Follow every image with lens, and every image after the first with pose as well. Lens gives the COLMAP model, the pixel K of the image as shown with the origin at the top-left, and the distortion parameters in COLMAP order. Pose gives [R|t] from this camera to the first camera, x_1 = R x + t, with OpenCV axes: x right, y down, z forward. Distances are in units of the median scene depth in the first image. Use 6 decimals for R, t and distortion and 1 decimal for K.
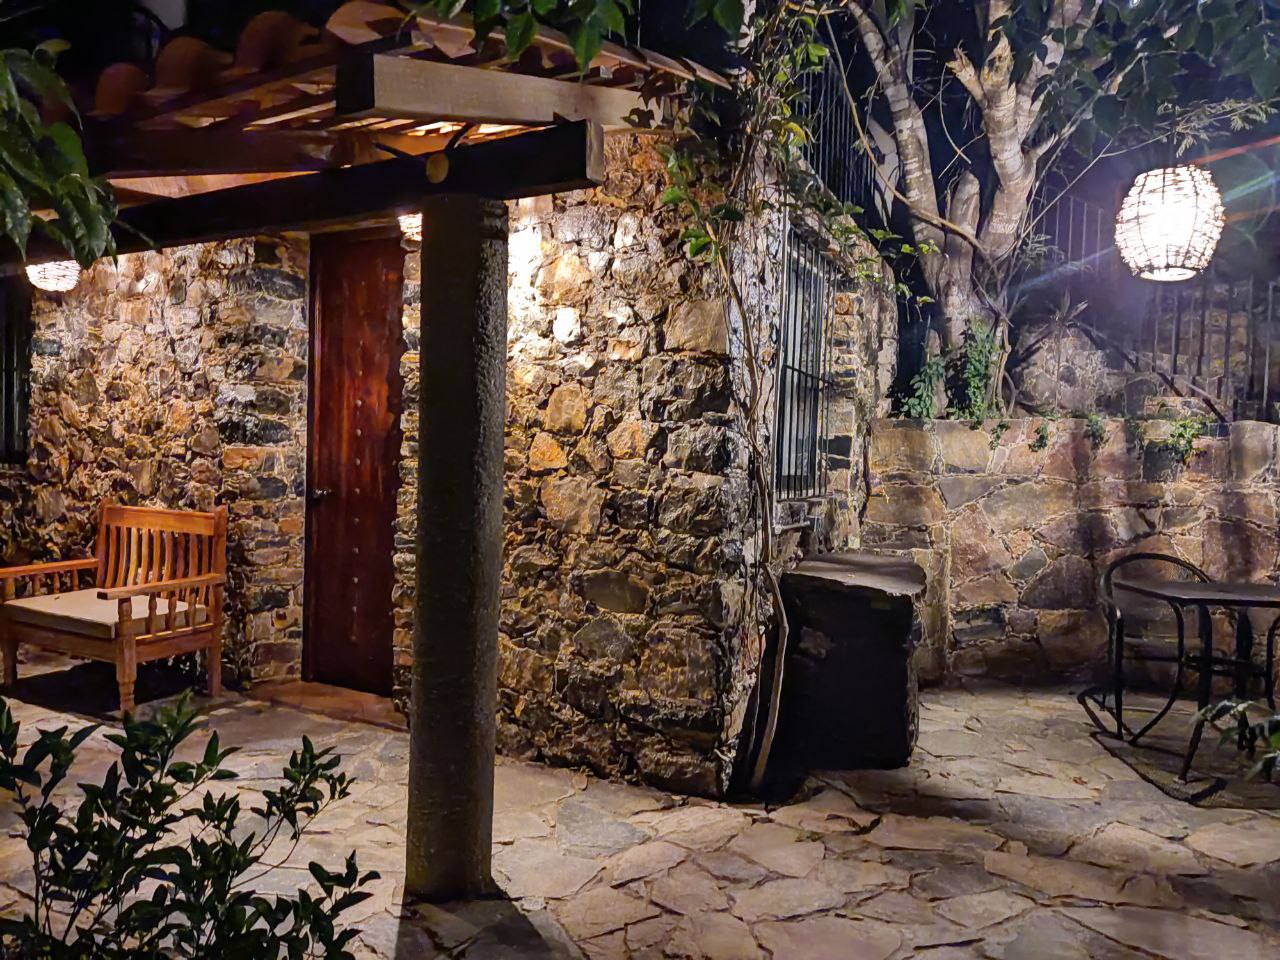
lens RADIAL K [[951.3, 0, 651.7], [0, 951.3, 484.9], [0, 0, 1]] dist [0.081667, -0.120773]
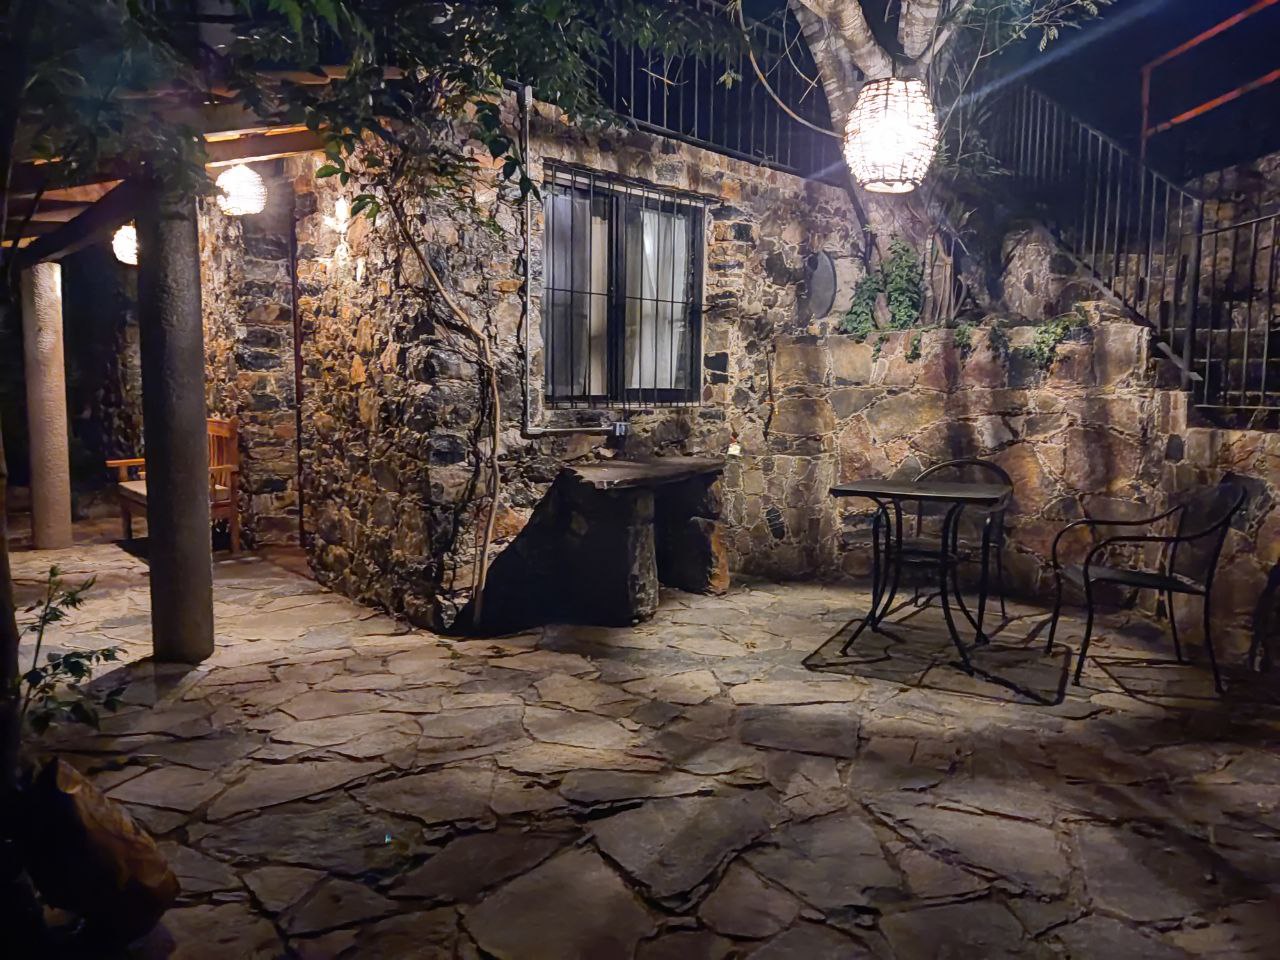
lens RADIAL K [[951.3, 0, 645.8], [0, 951.3, 486.2], [0, 0, 1]] dist [0.081667, -0.120773]
pose [[0.936278, 0.020117, -0.350682, 0.564660], [0.005395, 0.997417, 0.071621, 0.025638], [0.351217, -0.068949, 0.933752, -0.078970]]
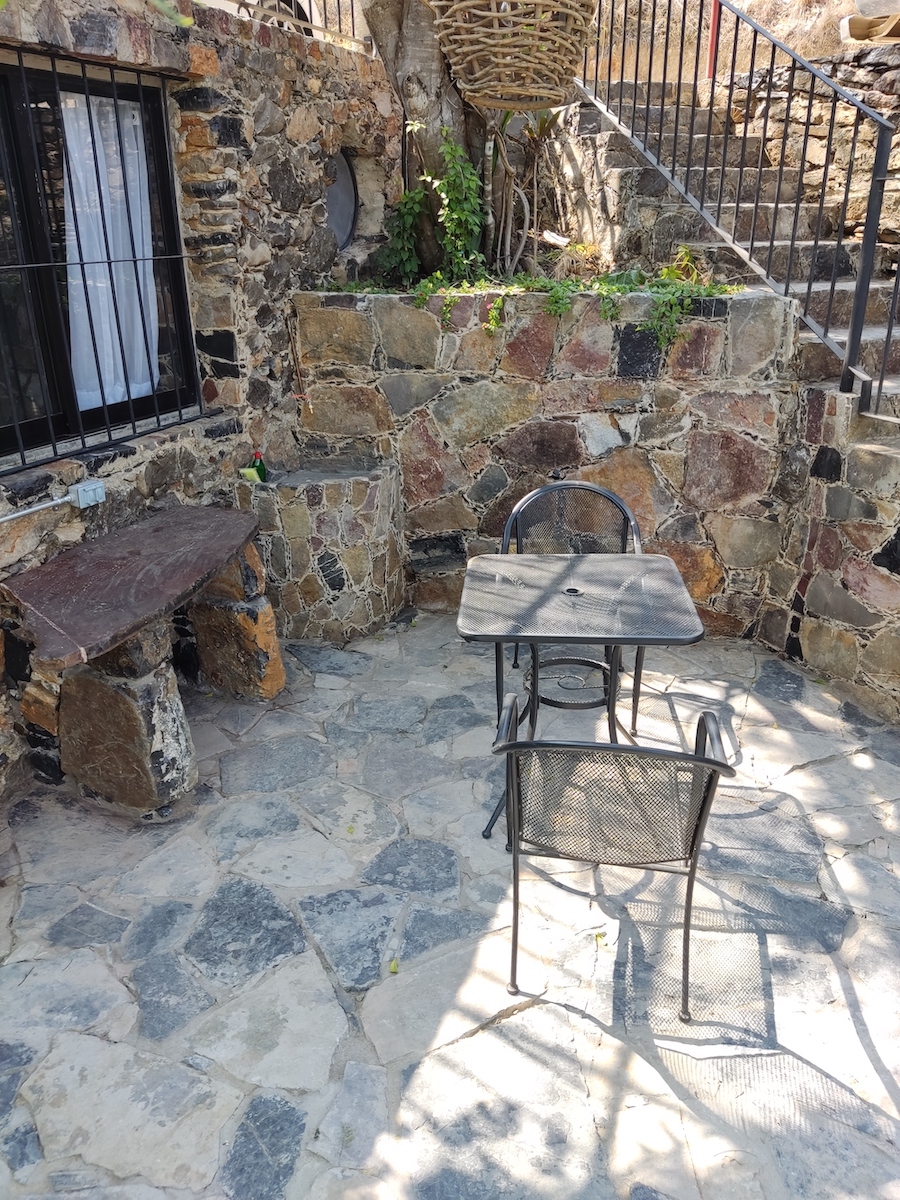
lens RADIAL K [[897.3, 0, 457.2], [0, 897.3, 615.5], [0, 0, 1]] dist [0.053558, -0.046302]
pose [[0.999308, -0.035797, -0.010091, 0.424109], [0.036982, 0.927600, 0.371739, -0.111898], [-0.003947, -0.371855, 0.928282, 0.293515]]
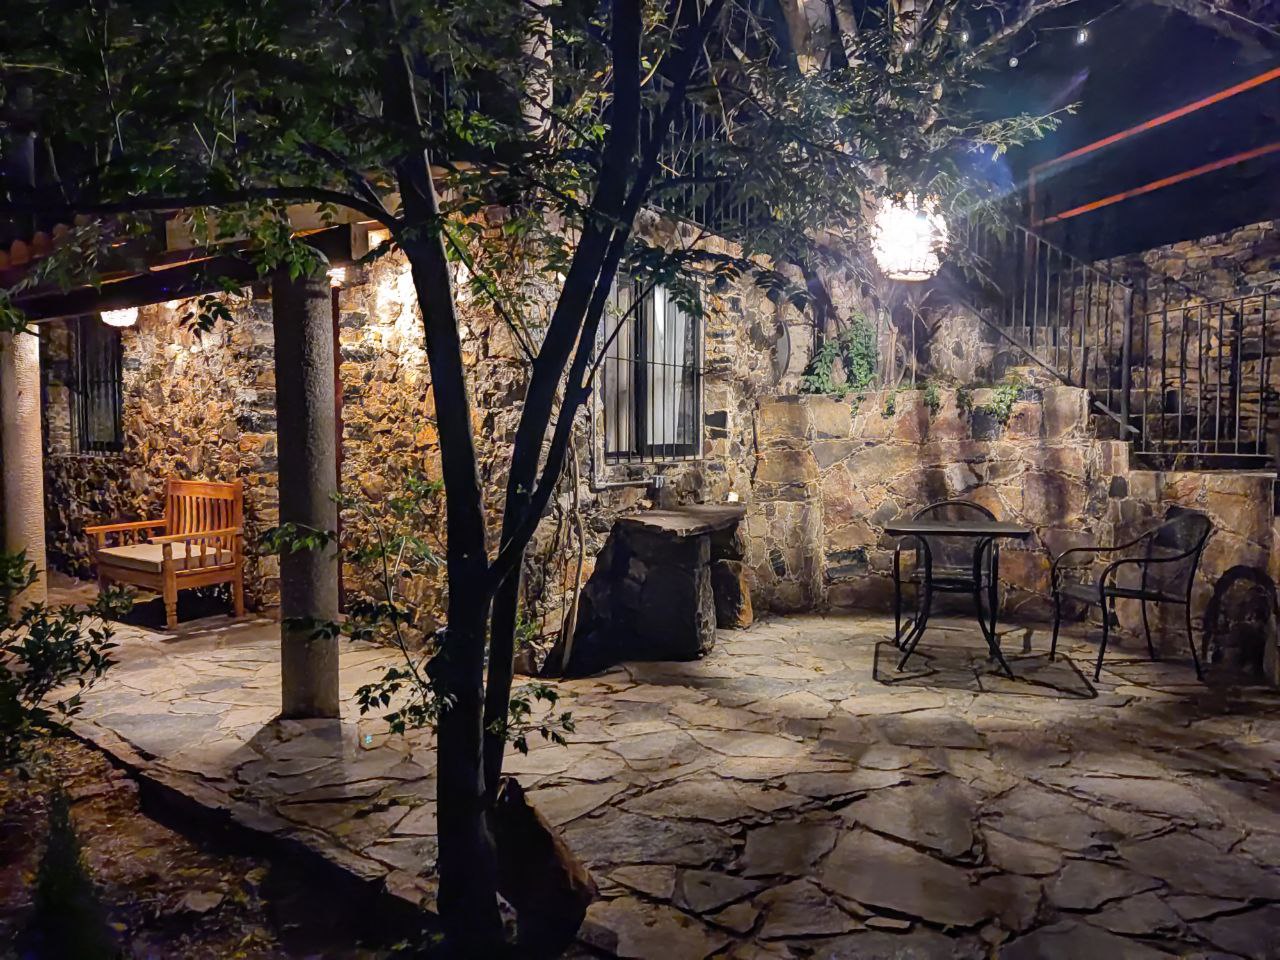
lens RADIAL K [[951.3, 0, 650.3], [0, 951.3, 483.8], [0, 0, 1]] dist [0.081667, -0.120773]
pose [[0.987743, -0.021922, -0.154545, 0.331527], [0.025846, 0.999391, 0.023428, 0.012488], [0.153937, -0.027136, 0.987708, -0.253440]]
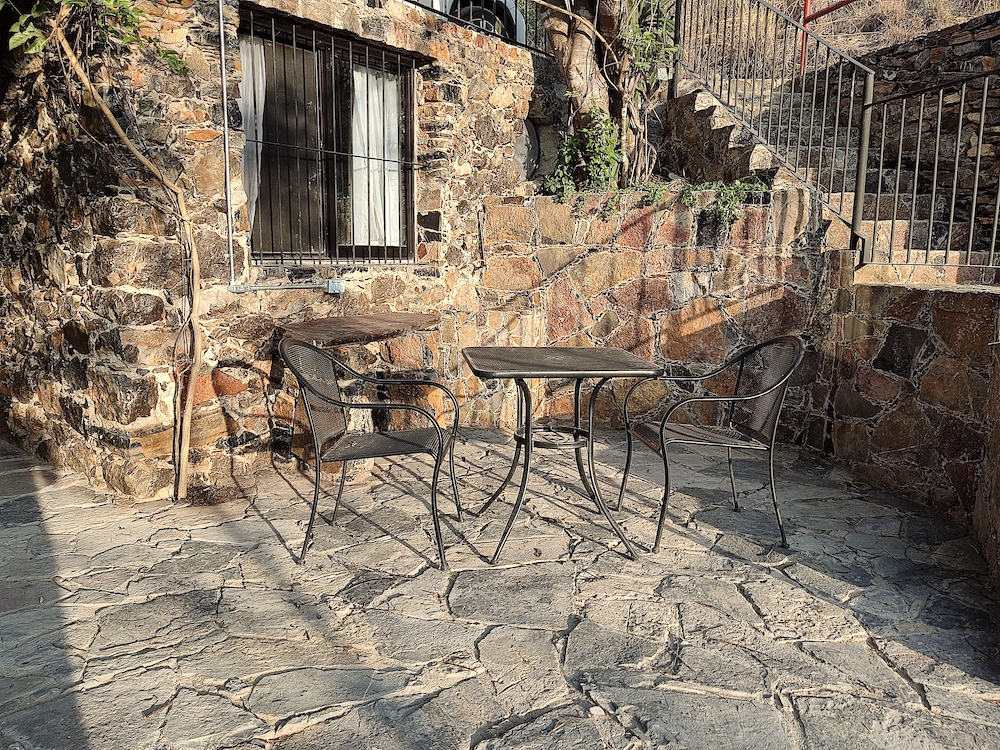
lens RADIAL K [[818.1, 0, 510.1], [0, 818.1, 379.4], [0, 0, 1]] dist [0.064255, -0.000588]
pose [[0.980679, 0.018131, -0.194782, 0.539620], [0.007504, 0.991476, 0.130070, 0.023151], [0.195480, -0.129019, 0.972184, 0.037026]]
